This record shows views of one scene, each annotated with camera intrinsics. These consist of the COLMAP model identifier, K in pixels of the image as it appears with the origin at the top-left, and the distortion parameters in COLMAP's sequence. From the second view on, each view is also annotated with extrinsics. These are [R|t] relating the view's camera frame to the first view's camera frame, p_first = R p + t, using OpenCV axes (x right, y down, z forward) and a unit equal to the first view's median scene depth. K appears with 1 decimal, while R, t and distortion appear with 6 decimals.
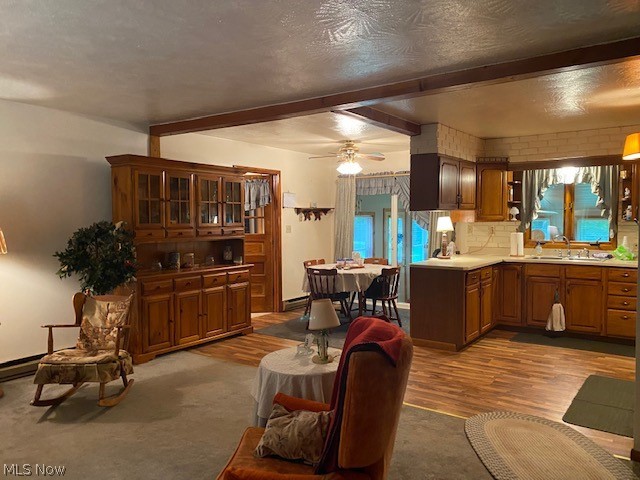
lens RADIAL K [[490.4, 0, 319.9], [0, 490.4, 245.7], [0, 0, 1]] dist [0.054574, -0.063708]
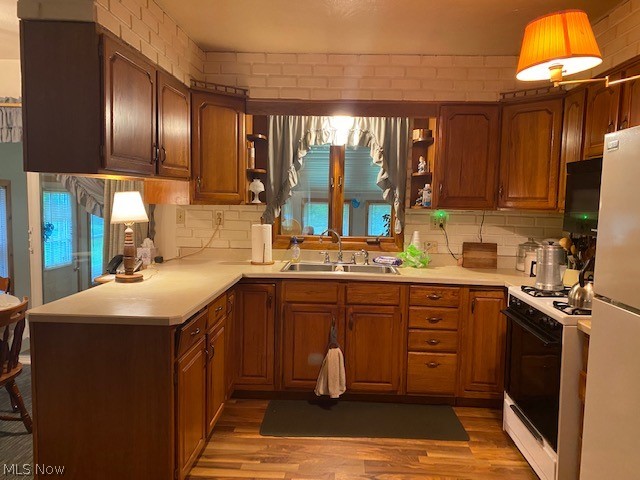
lens RADIAL K [[490.4, 0, 329.5], [0, 490.4, 243.3], [0, 0, 1]] dist [0.054574, -0.063708]
pose [[0.827720, -0.025282, 0.560571, 0.147946], [0.003094, 0.999175, 0.040495, -0.028101], [-0.561133, -0.031784, 0.827115, 0.504062]]
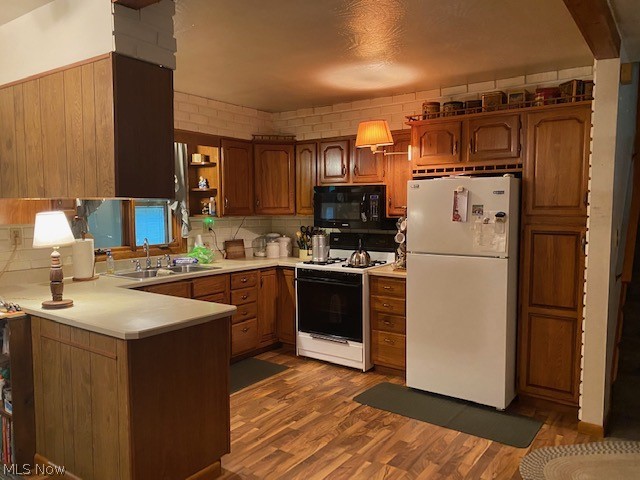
lens RADIAL K [[490.4, 0, 328.7], [0, 490.4, 242.9], [0, 0, 1]] dist [0.054574, -0.063708]
pose [[-0.022081, -0.069599, 0.997331, -0.196234], [0.057427, 0.995838, 0.070766, -0.048695], [-0.998105, 0.058836, -0.017992, 0.768810]]
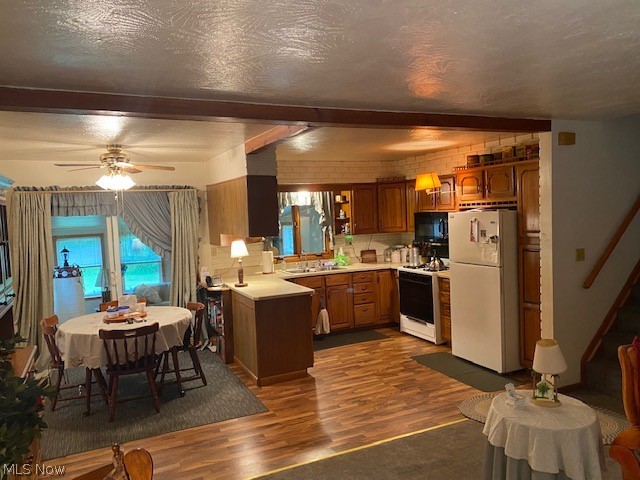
lens RADIAL K [[490.4, 0, 325.5], [0, 490.4, 238.5], [0, 0, 1]] dist [0.054574, -0.063708]
pose [[0.472544, -0.064003, 0.878980, -0.487947], [0.087232, 0.995859, 0.025617, -0.073473], [-0.876979, 0.064570, 0.476170, 0.416300]]
